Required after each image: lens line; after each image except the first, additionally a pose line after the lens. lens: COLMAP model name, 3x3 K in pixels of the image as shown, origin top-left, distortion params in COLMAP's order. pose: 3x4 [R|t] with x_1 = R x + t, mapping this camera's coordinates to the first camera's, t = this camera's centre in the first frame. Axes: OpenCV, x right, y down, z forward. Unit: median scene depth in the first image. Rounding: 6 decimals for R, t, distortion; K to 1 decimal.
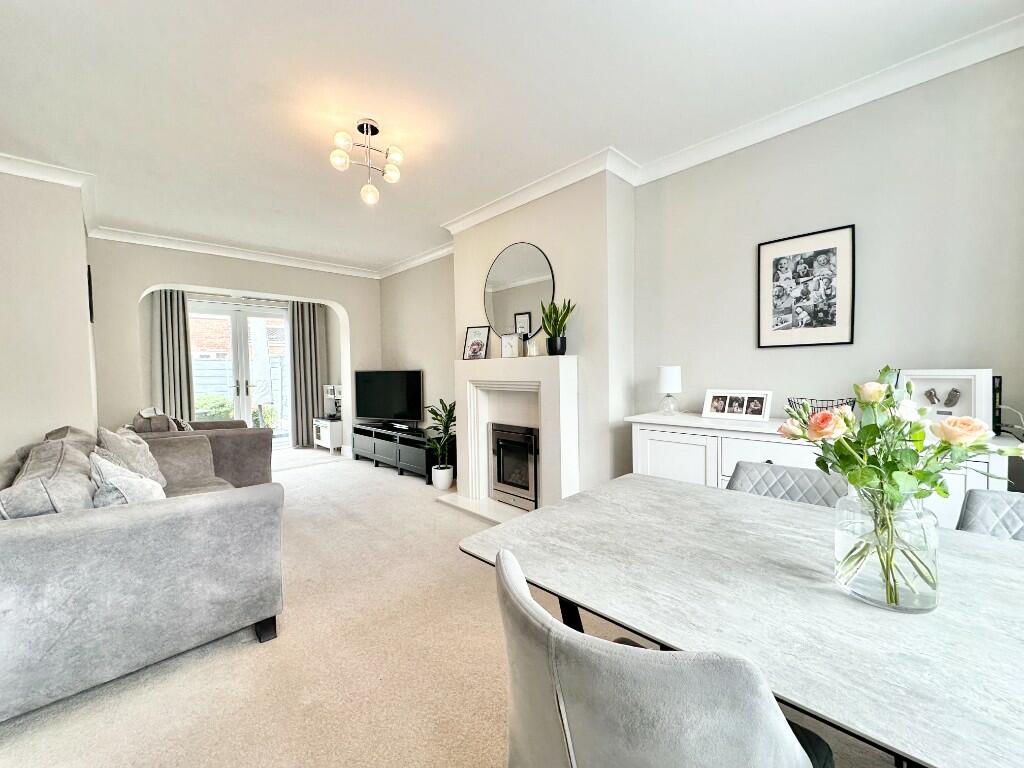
lens RADIAL K [[407.3, 0, 510.7], [0, 407.3, 383.6], [0, 0, 1]] dist [-0.002195, -0.000225]
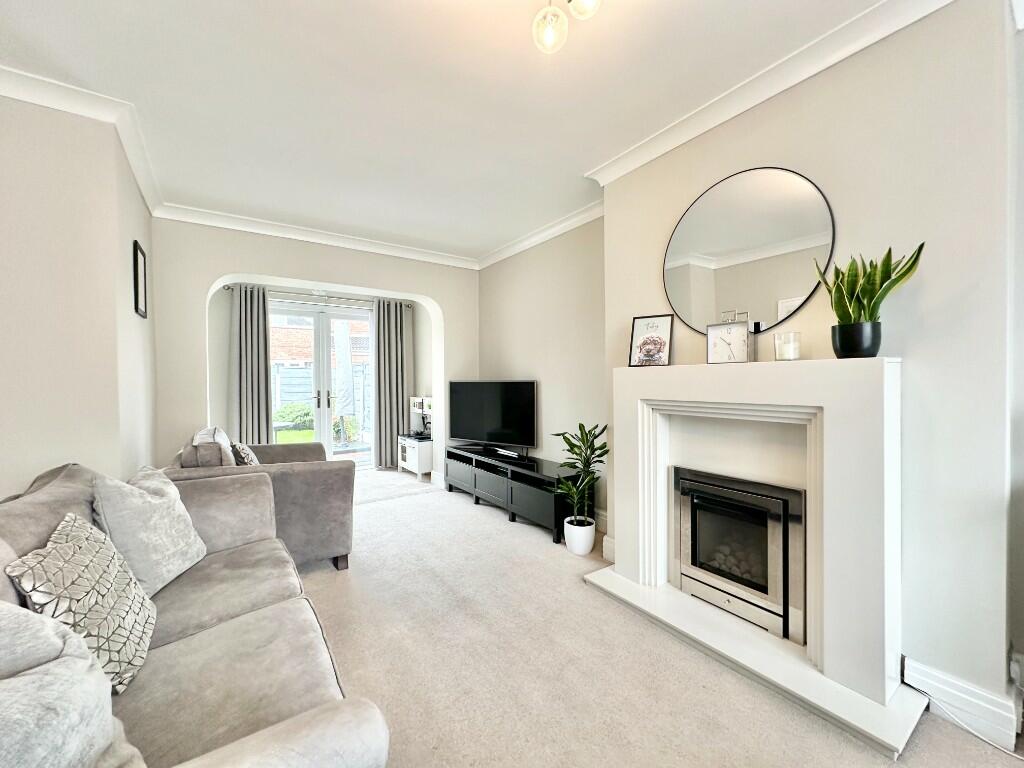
lens RADIAL K [[407.3, 0, 510.7], [0, 407.3, 383.6], [0, 0, 1]] dist [-0.002195, -0.000225]
pose [[0.986768, 0.009096, -0.161883, -0.179533], [-0.012964, 0.999655, -0.022855, -0.013102], [0.161620, 0.024651, 0.986545, 0.298762]]
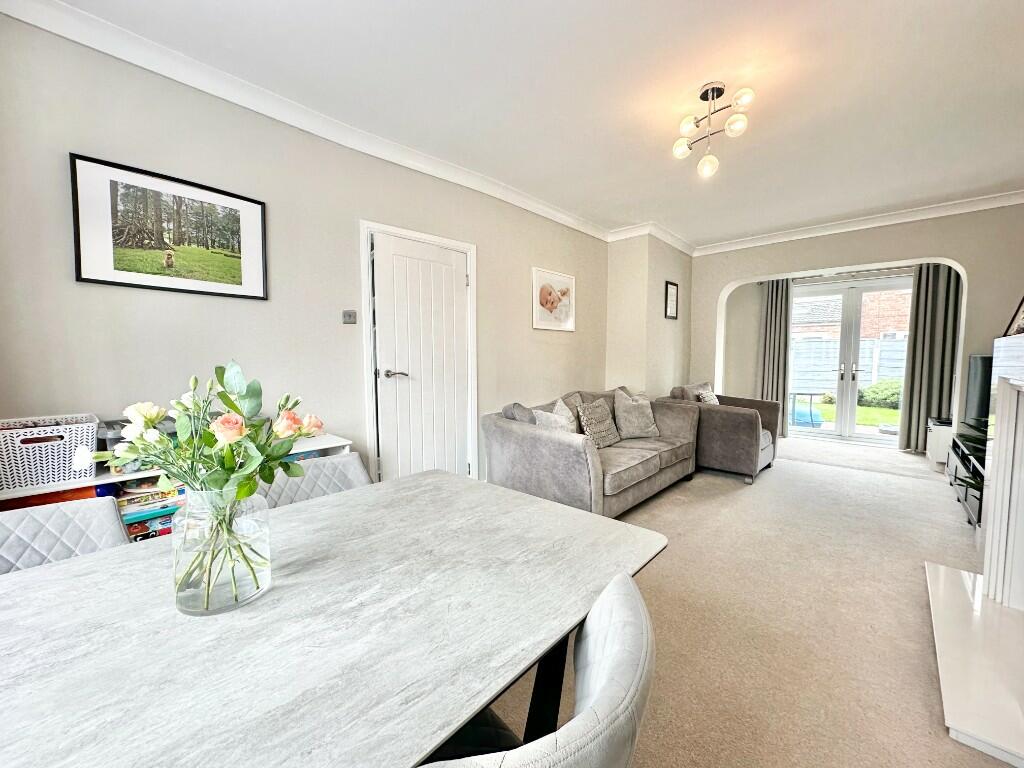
lens RADIAL K [[407.3, 0, 510.7], [0, 407.3, 383.6], [0, 0, 1]] dist [-0.002195, -0.000225]
pose [[0.045548, 0.082357, -0.995562, 0.350347], [-0.035567, 0.996098, 0.080774, -0.016651], [0.998329, 0.031730, 0.048300, 0.302096]]
